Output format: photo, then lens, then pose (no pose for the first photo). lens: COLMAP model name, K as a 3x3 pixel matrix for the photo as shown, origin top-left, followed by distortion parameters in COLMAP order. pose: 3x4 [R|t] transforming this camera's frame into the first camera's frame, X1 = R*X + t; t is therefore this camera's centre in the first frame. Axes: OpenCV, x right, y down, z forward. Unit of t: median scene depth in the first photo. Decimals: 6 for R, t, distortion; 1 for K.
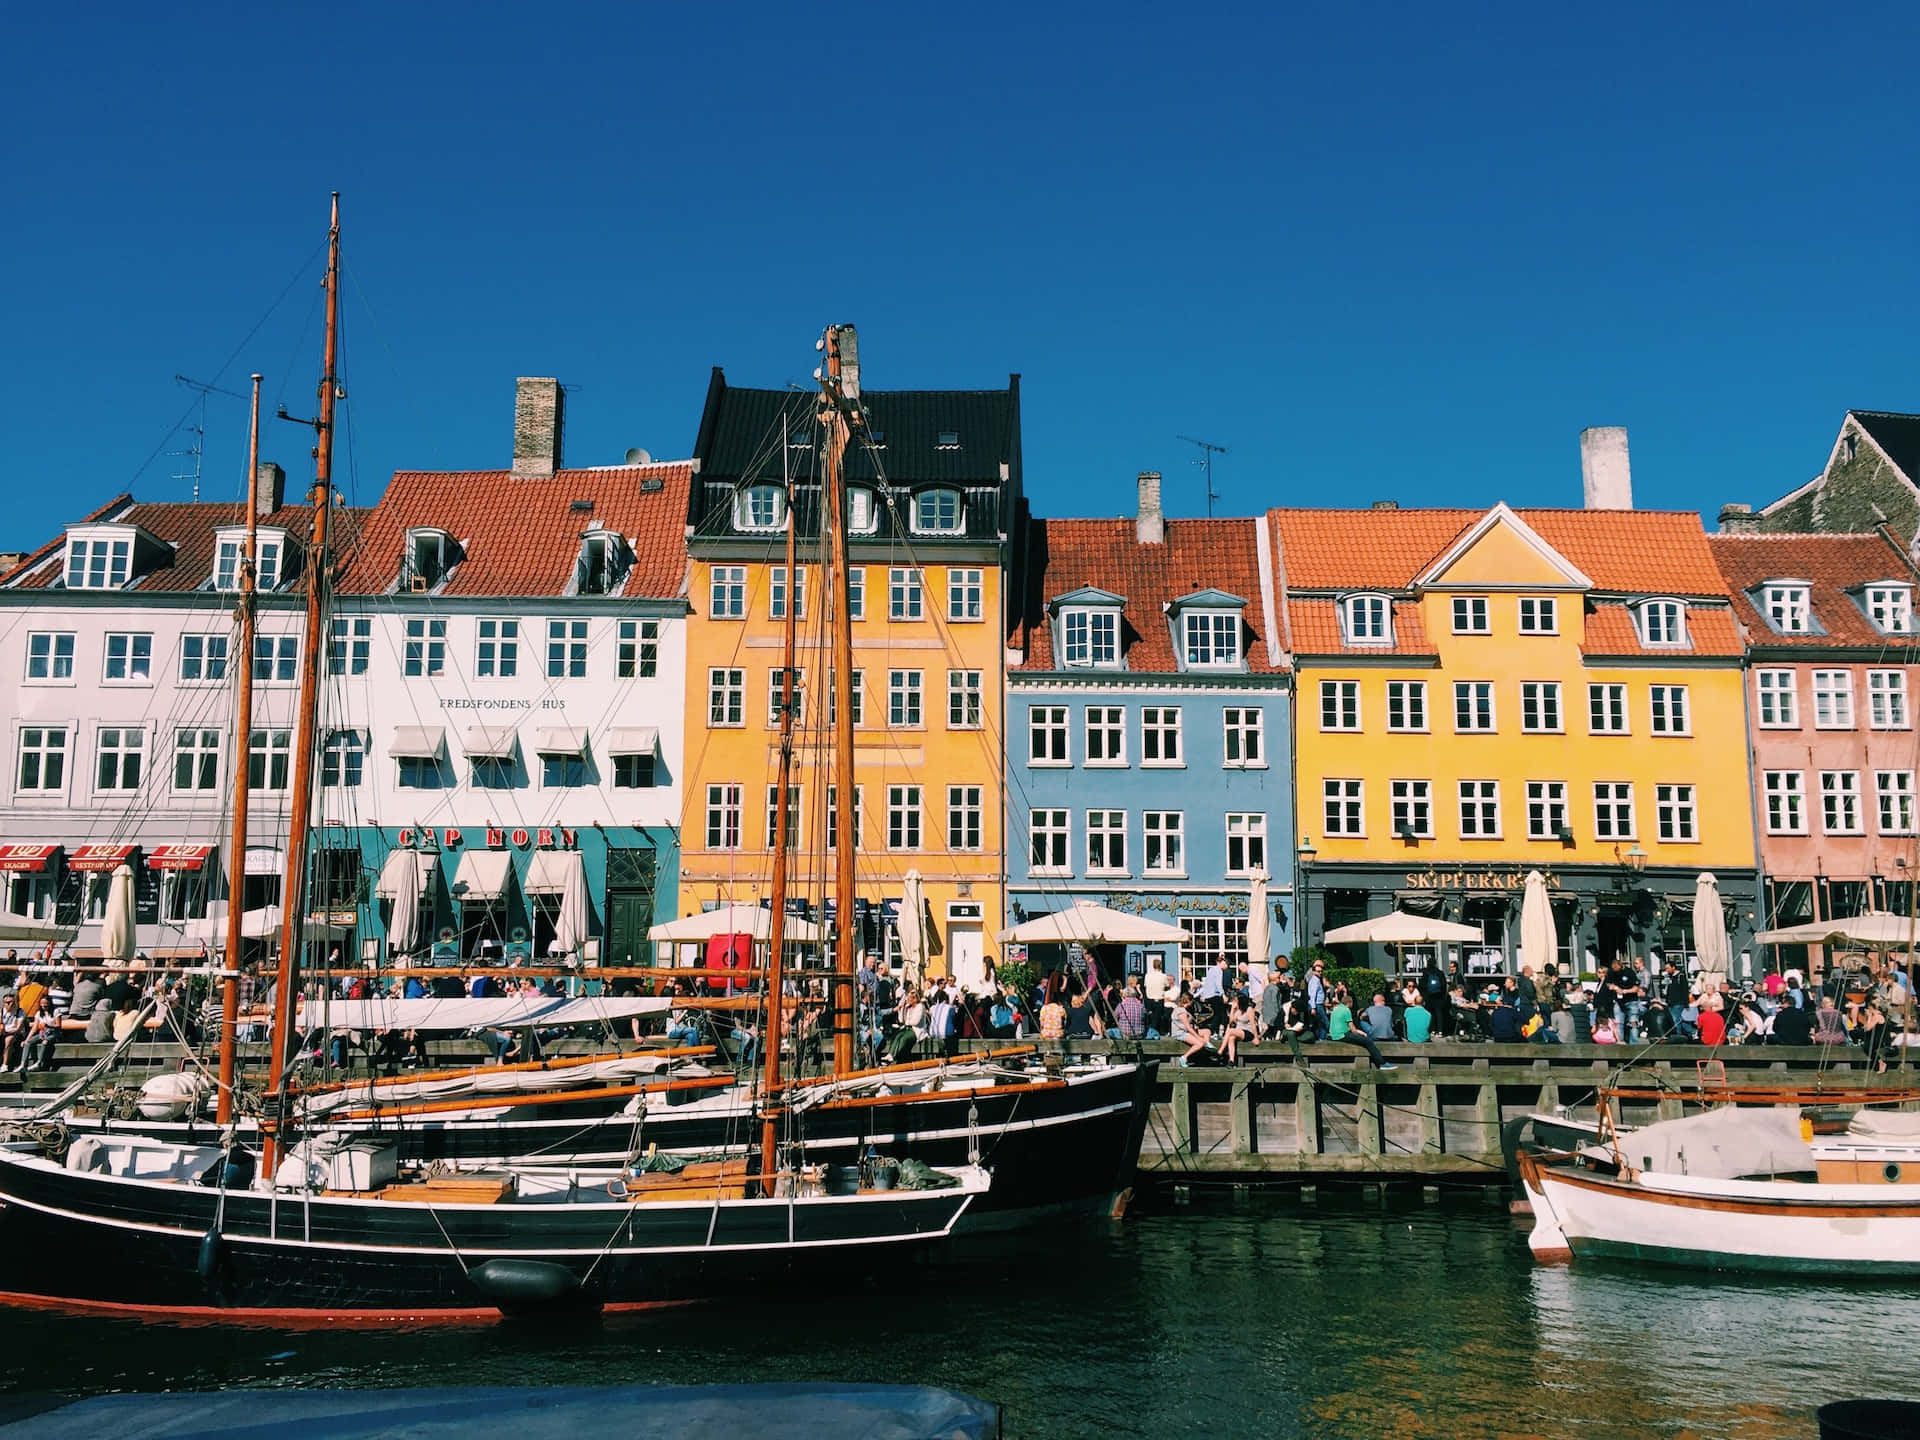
lens RADIAL K [[1629.4, 0, 960.0], [0, 1629.4, 720.0], [0, 0, 1]] dist [0.033928, -0.006406]
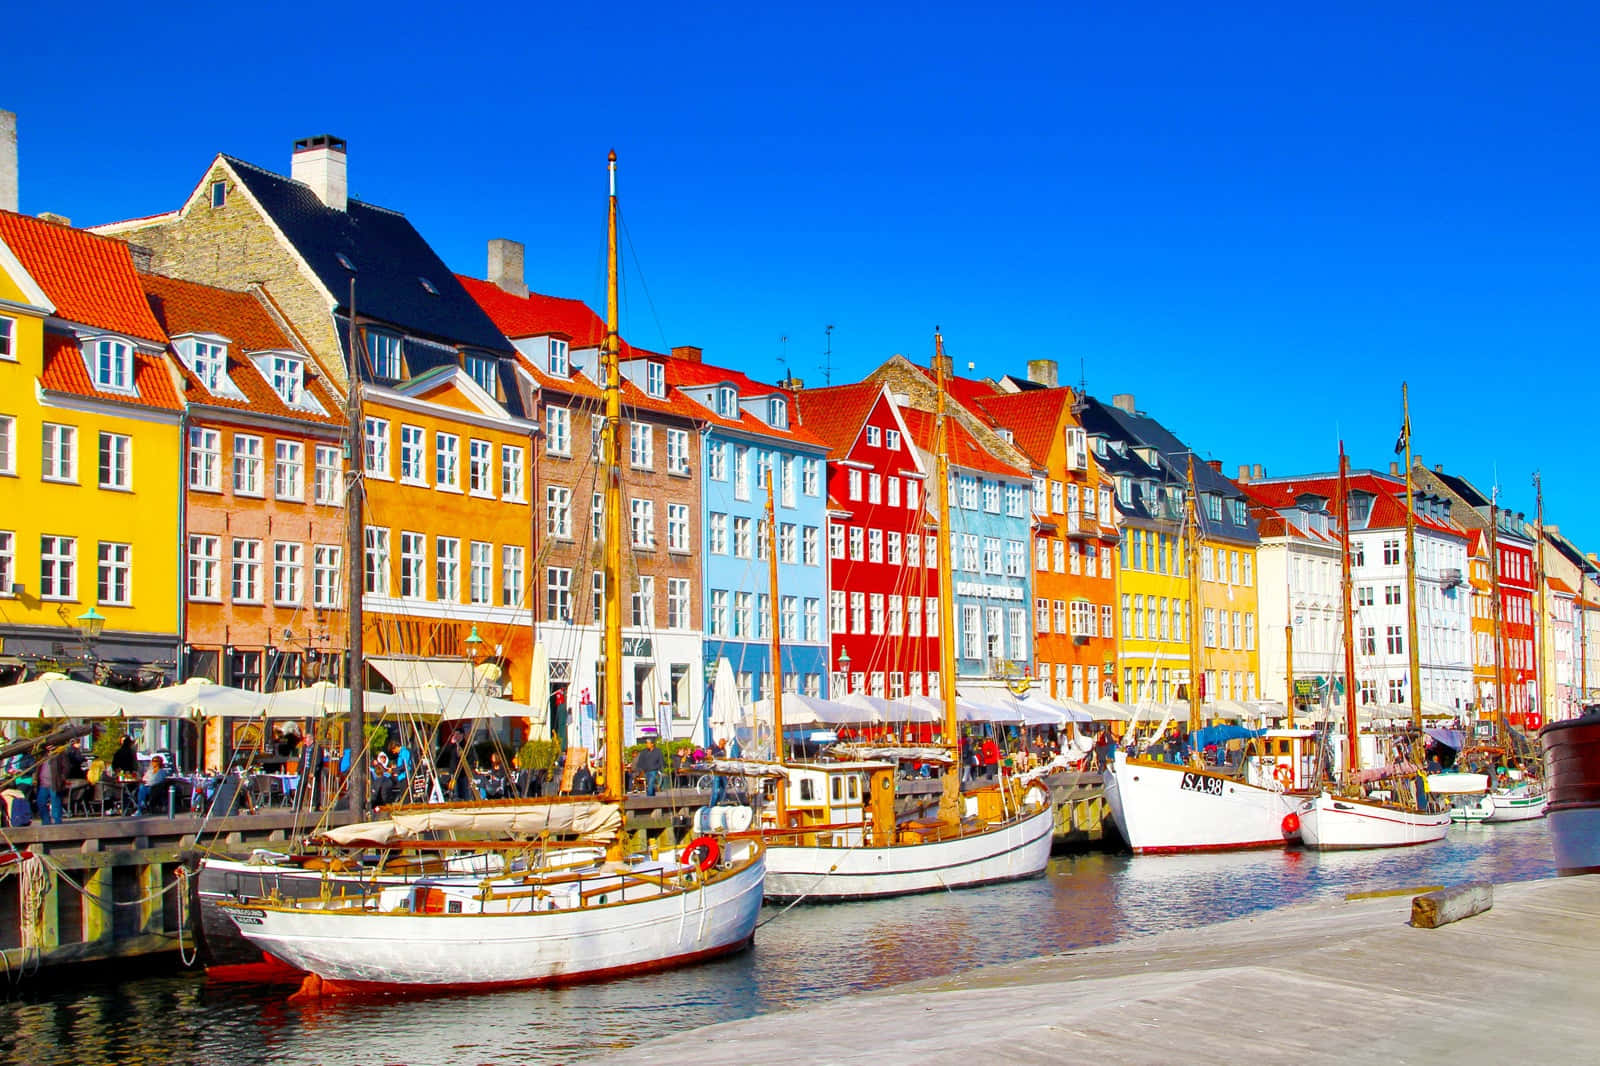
lens RADIAL K [[2197.5, 0, 802.0], [0, 2197.5, 610.9], [0, 0, 1]] dist [0.003832, 0.681001]
pose [[0.549425, 0.037158, 0.834716, -0.383695], [-0.113640, 0.993051, 0.030593, -0.004463], [-0.827779, -0.111666, 0.549830, -0.005649]]
